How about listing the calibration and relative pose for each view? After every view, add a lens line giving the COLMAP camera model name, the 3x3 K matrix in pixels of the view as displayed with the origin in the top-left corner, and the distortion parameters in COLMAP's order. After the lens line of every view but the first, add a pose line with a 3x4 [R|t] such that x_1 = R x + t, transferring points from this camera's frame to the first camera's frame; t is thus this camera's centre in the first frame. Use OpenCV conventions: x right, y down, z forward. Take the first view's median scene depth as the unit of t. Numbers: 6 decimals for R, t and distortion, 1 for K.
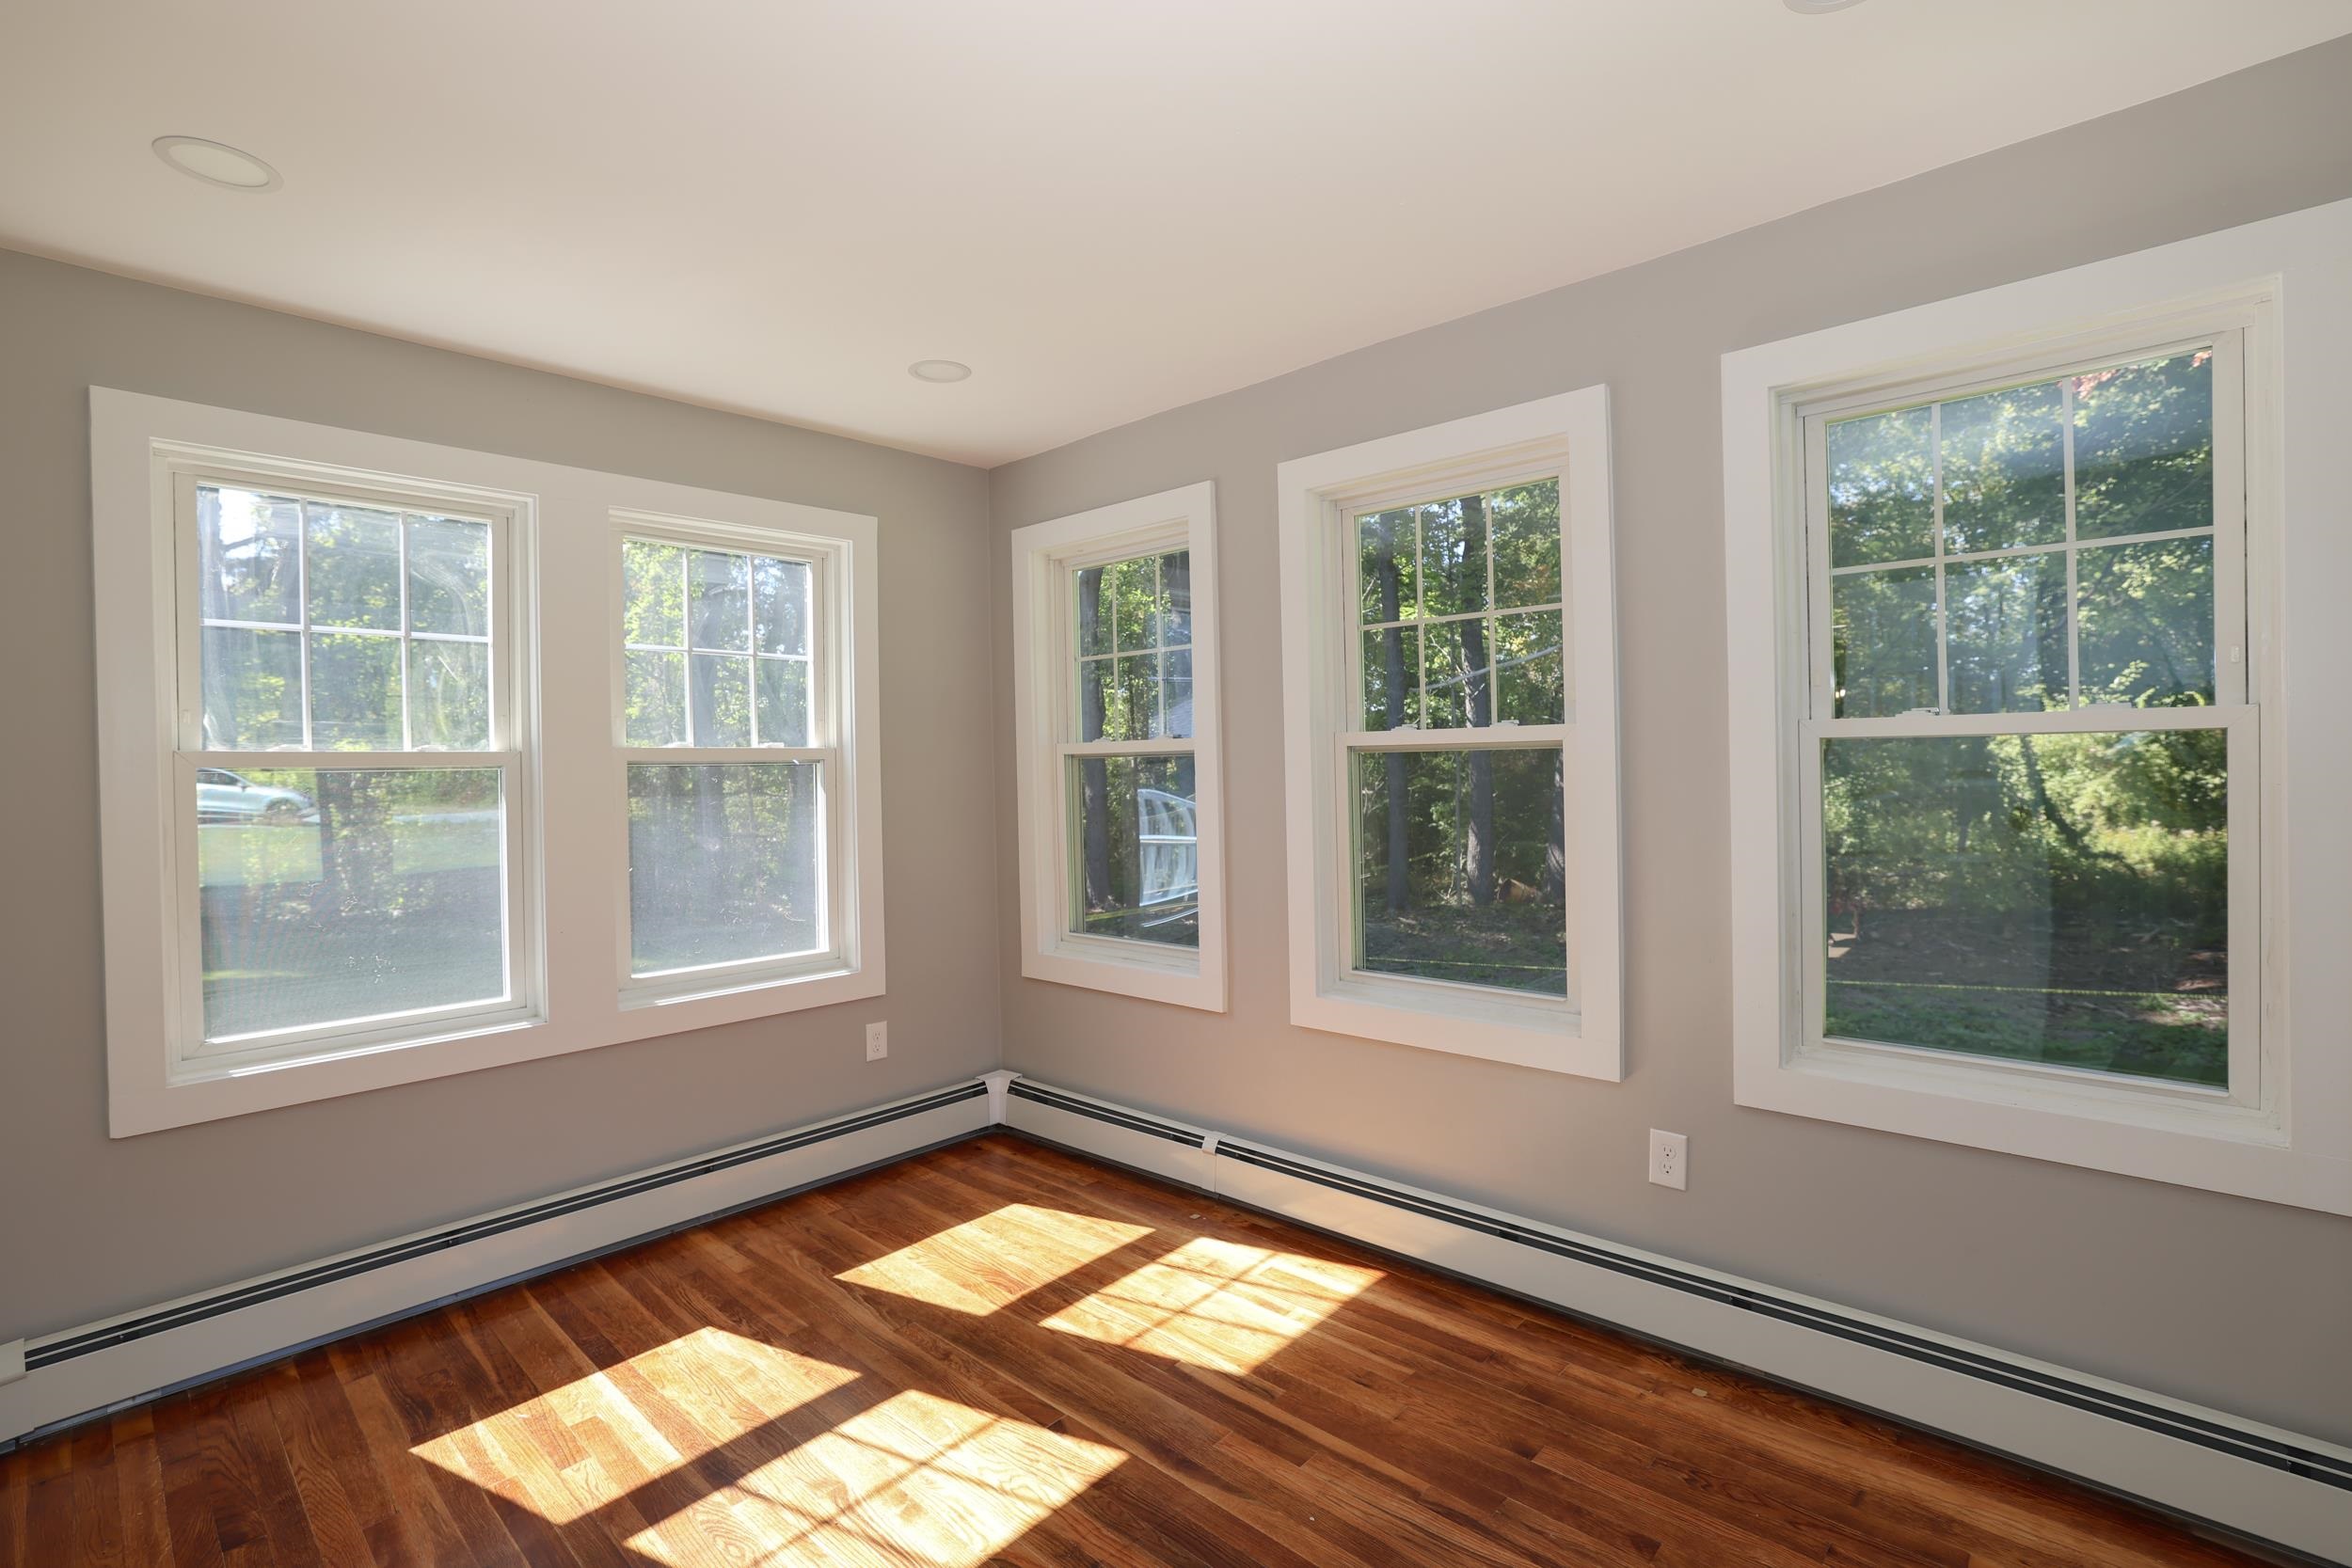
lens RADIAL K [[1052.2, 0, 1170.2], [0, 1052.2, 781.3], [0, 0, 1]] dist [-0.048970, 0.018426]
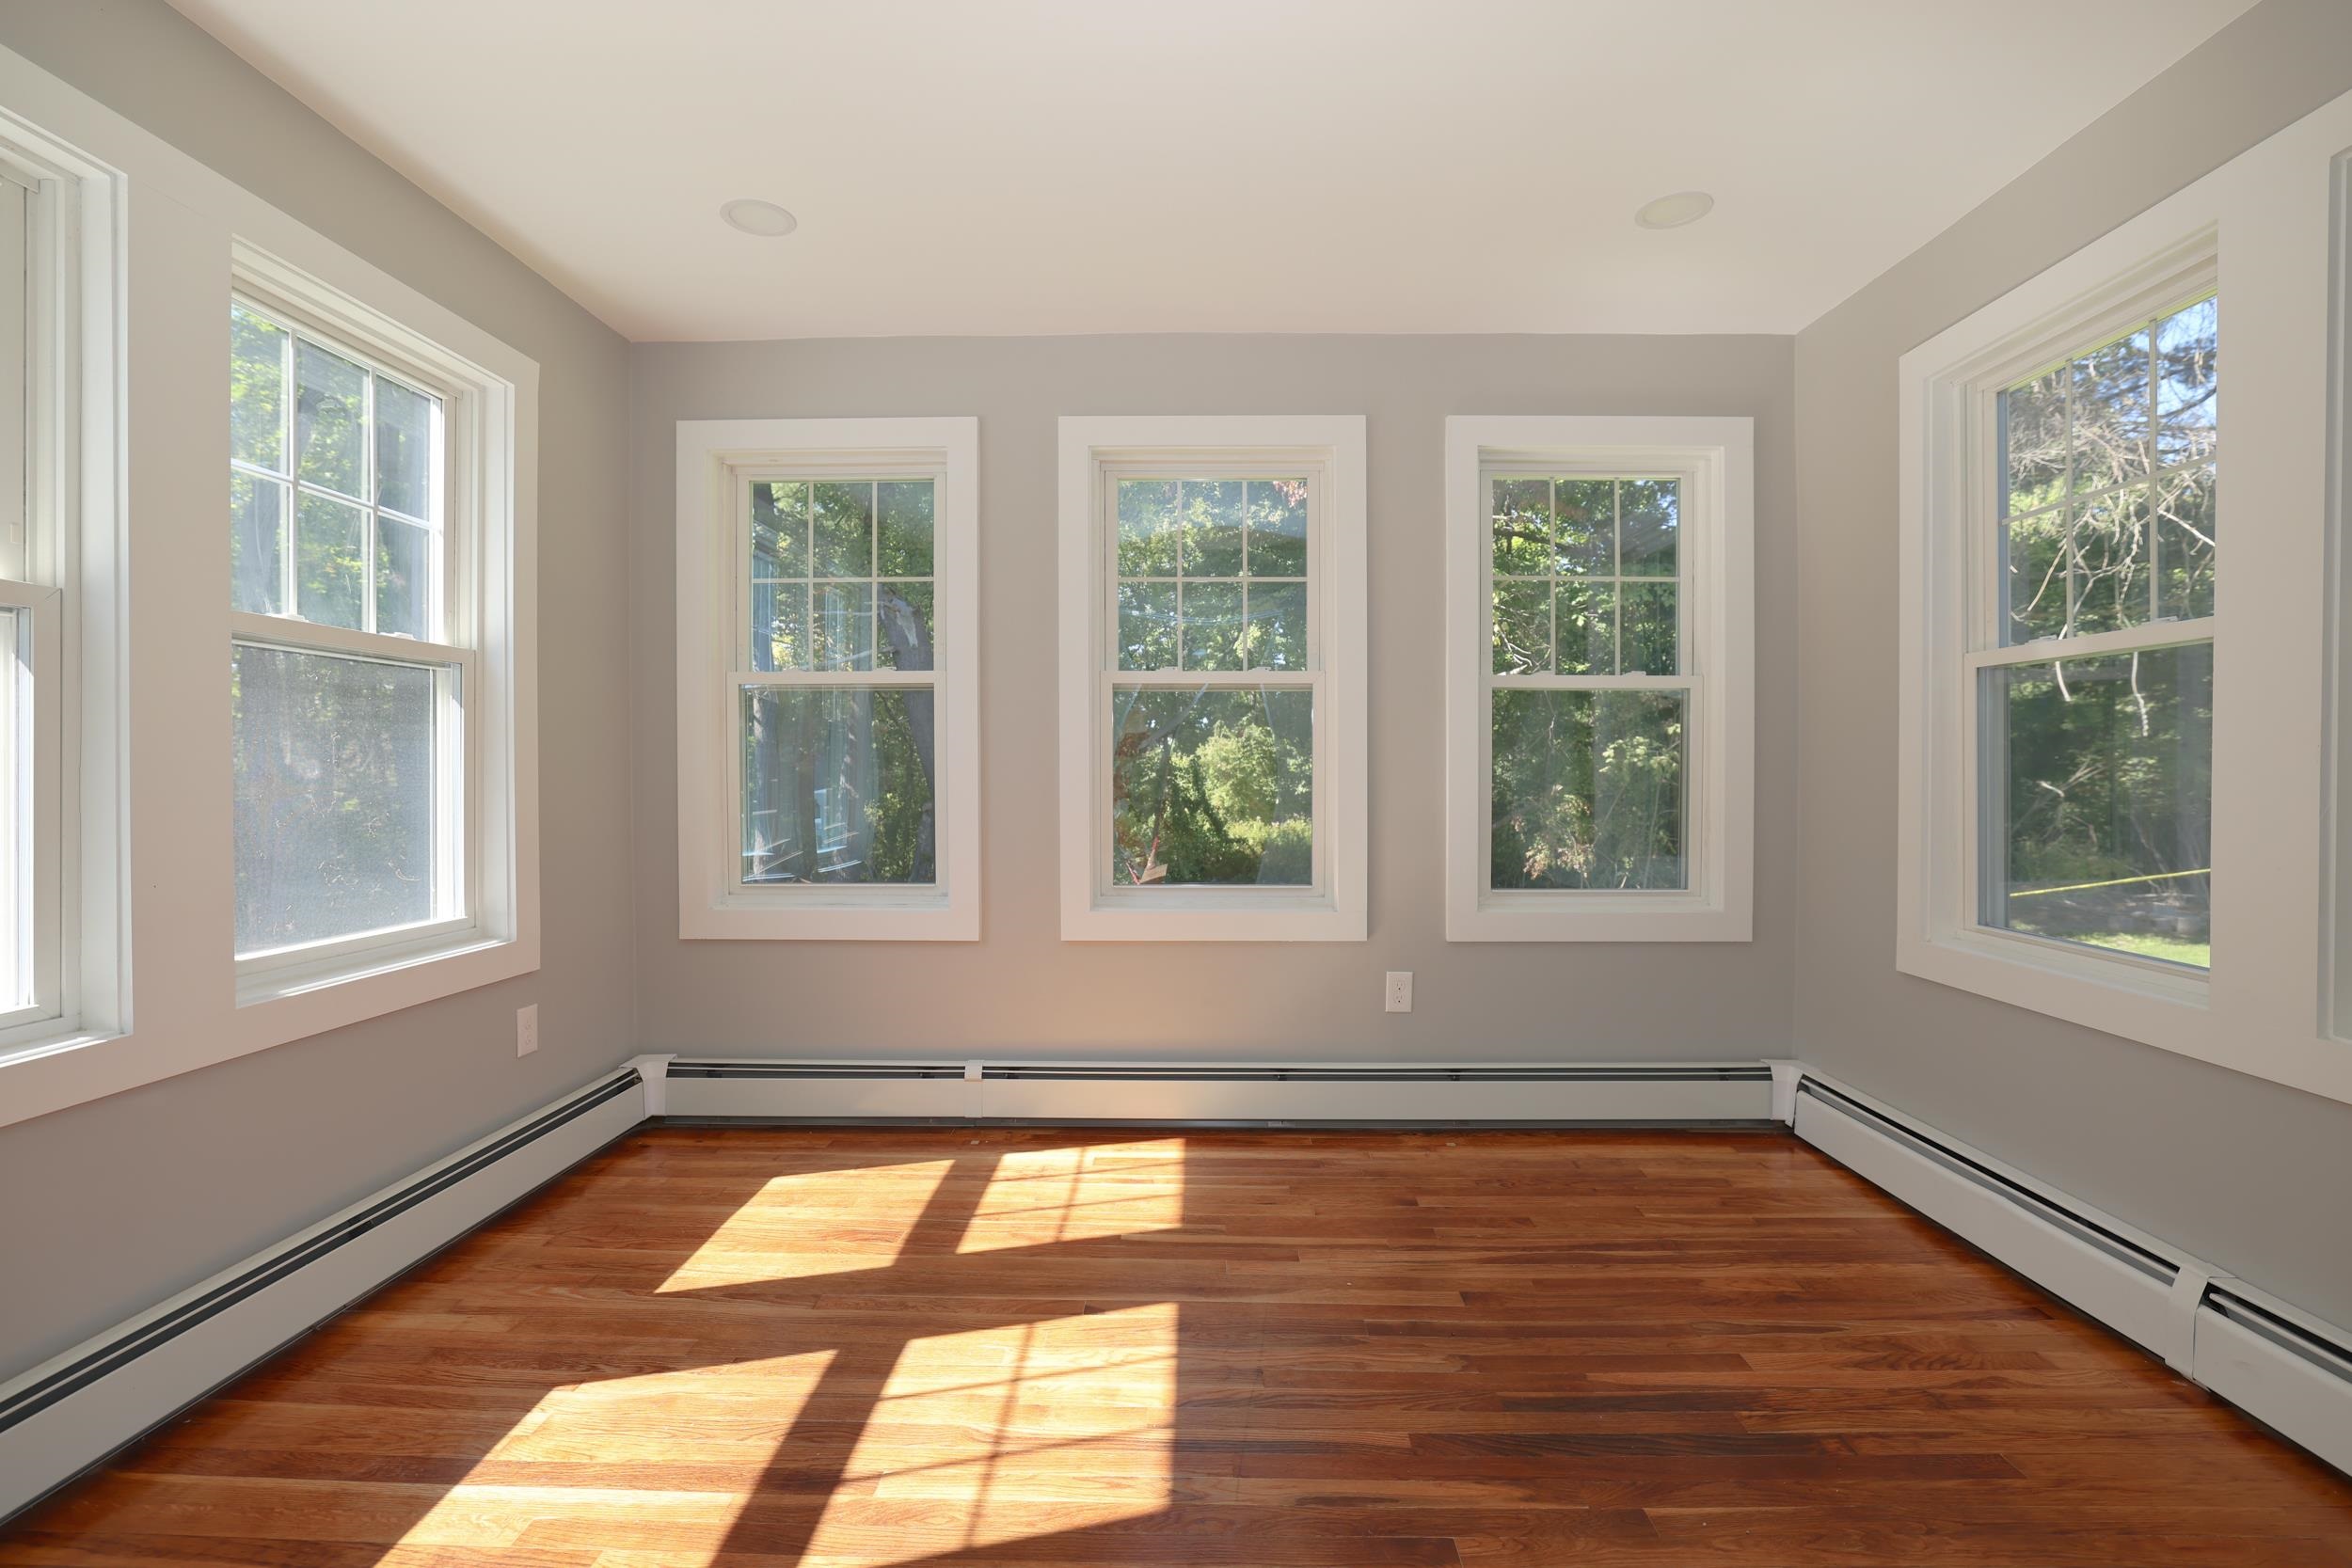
lens RADIAL K [[1034.3, 0, 1167.5], [0, 1034.3, 787.5], [0, 0, 1]] dist [-0.049087, 0.019802]
pose [[0.754234, 0.009366, 0.656538, -0.566164], [-0.007030, 0.999956, -0.006190, 0.092721], [-0.656568, 0.000053, 0.754267, 0.154214]]
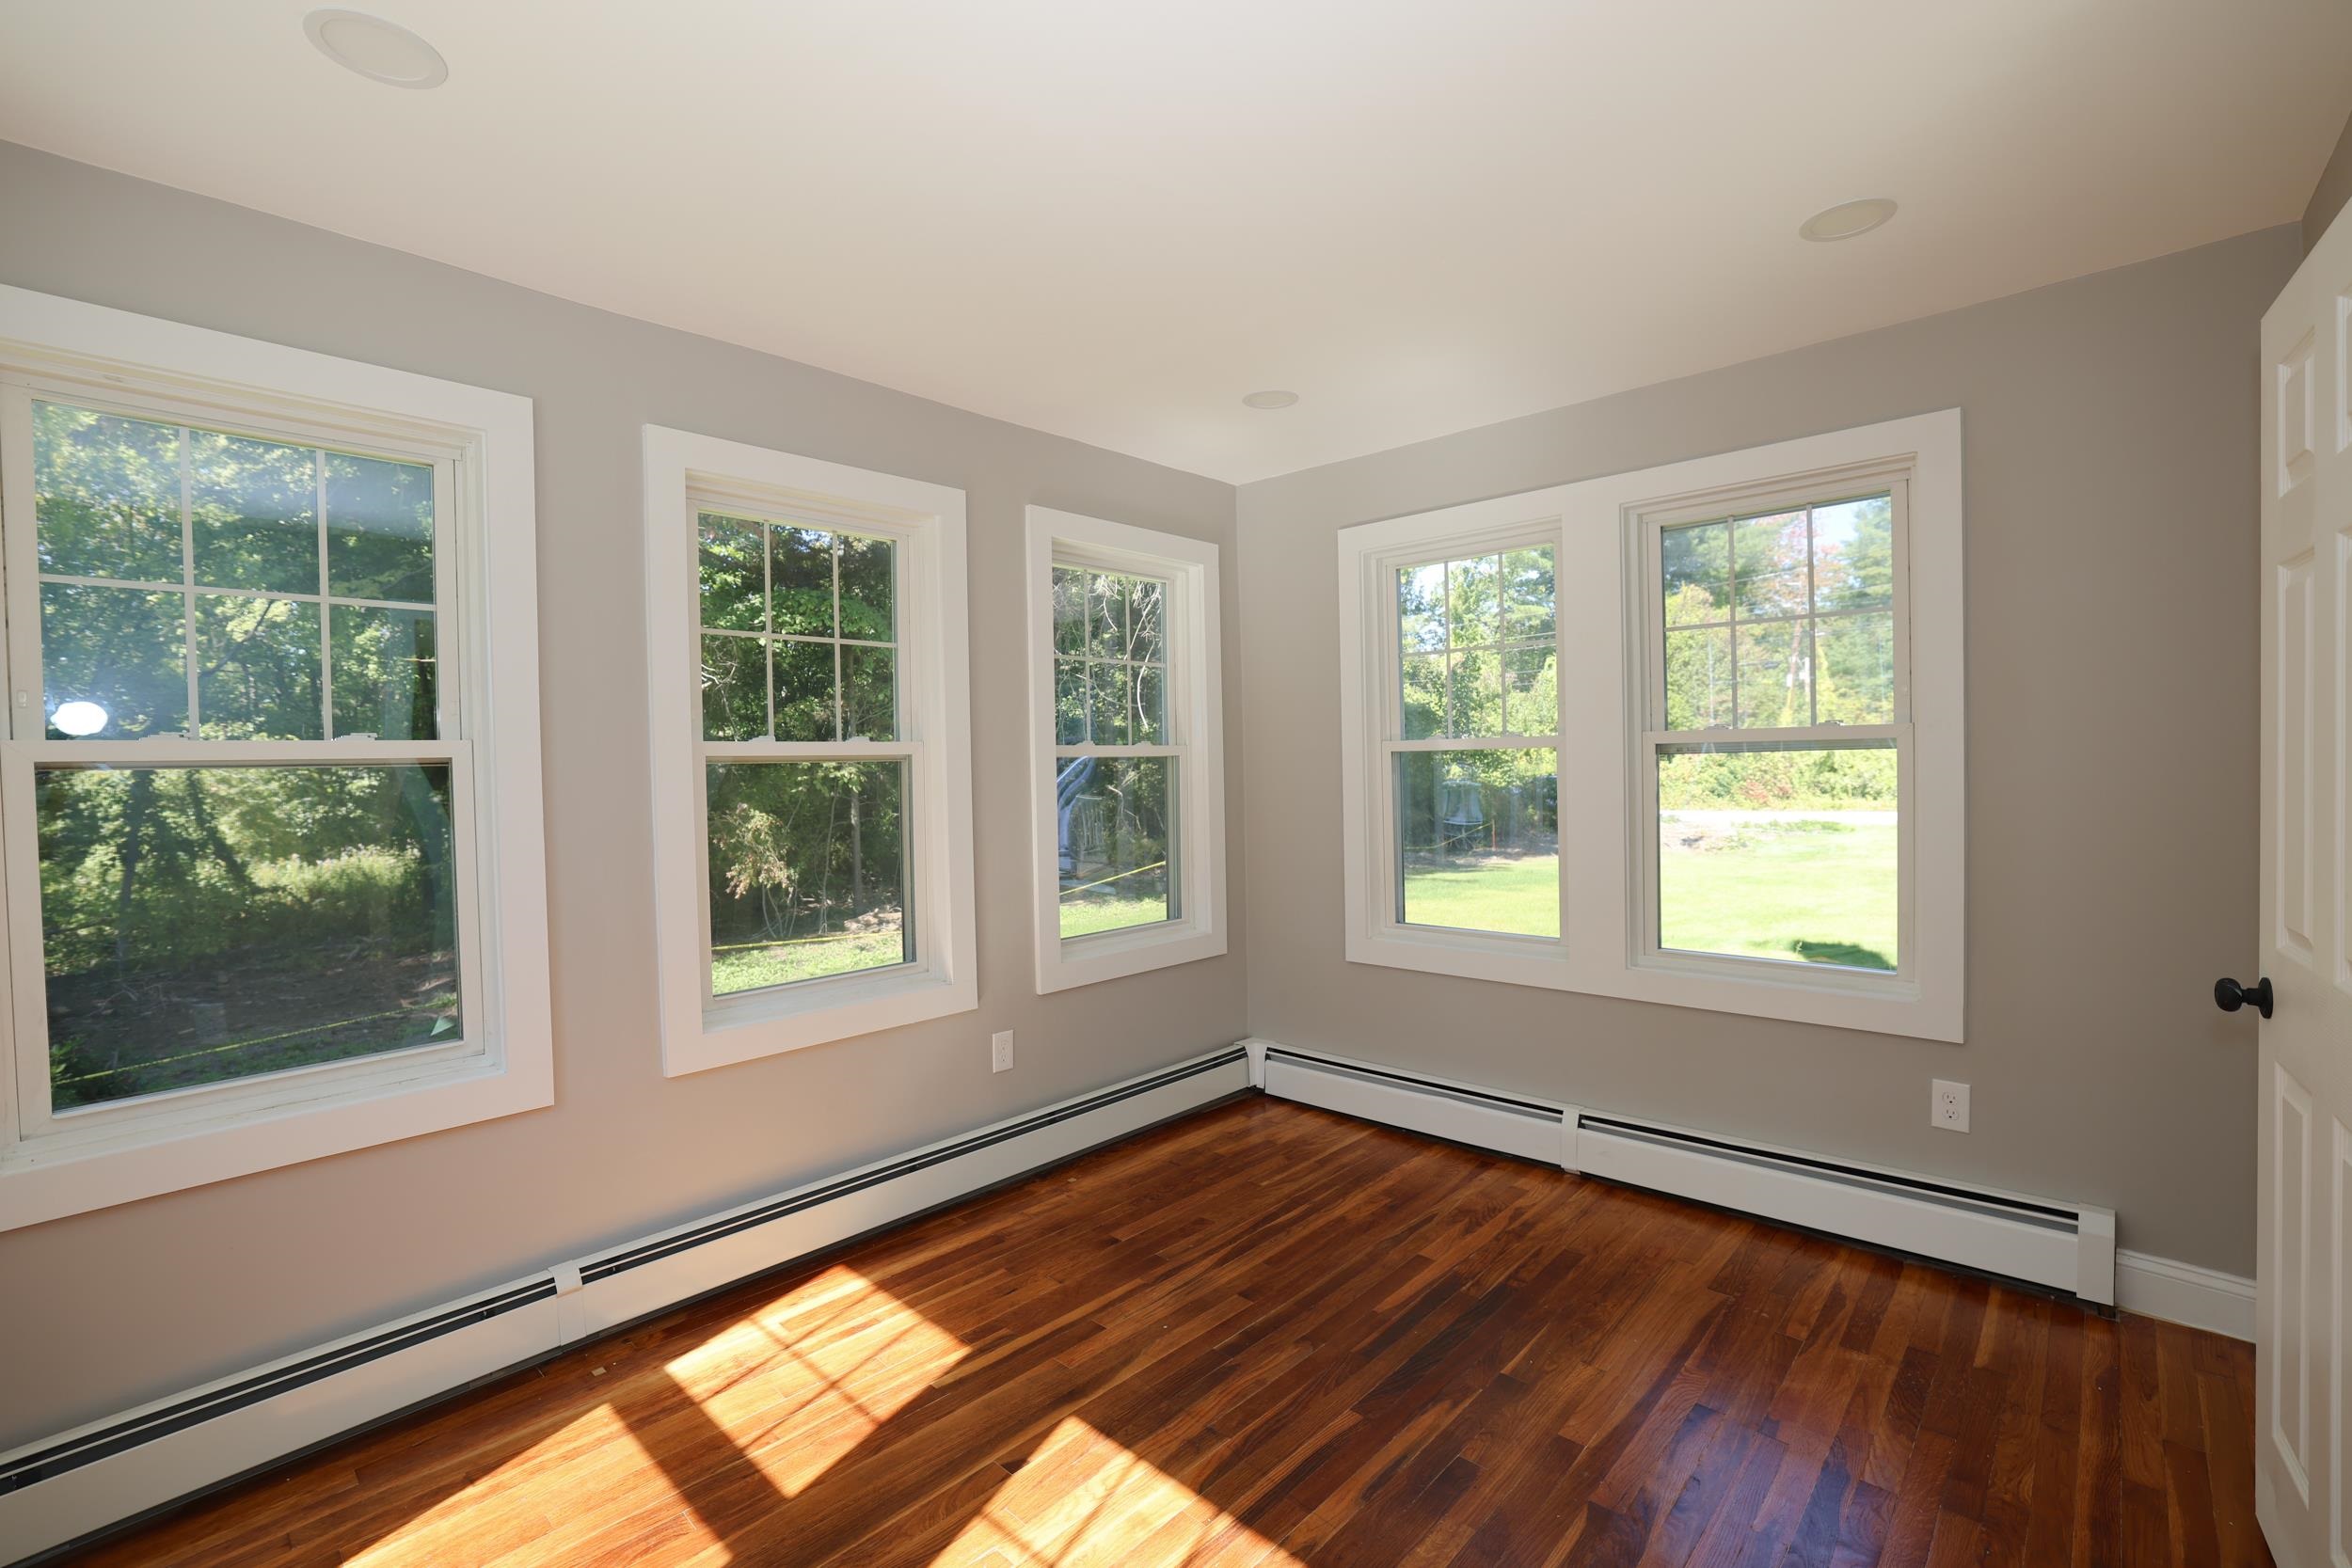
lens RADIAL K [[1034.3, 0, 1167.5], [0, 1034.3, 787.5], [0, 0, 1]] dist [-0.049087, 0.019802]
pose [[0.012623, -0.001951, 0.999918, -0.814876], [0.035644, 0.999363, 0.001499, 0.008201], [-0.999285, 0.035623, 0.012684, 0.653168]]
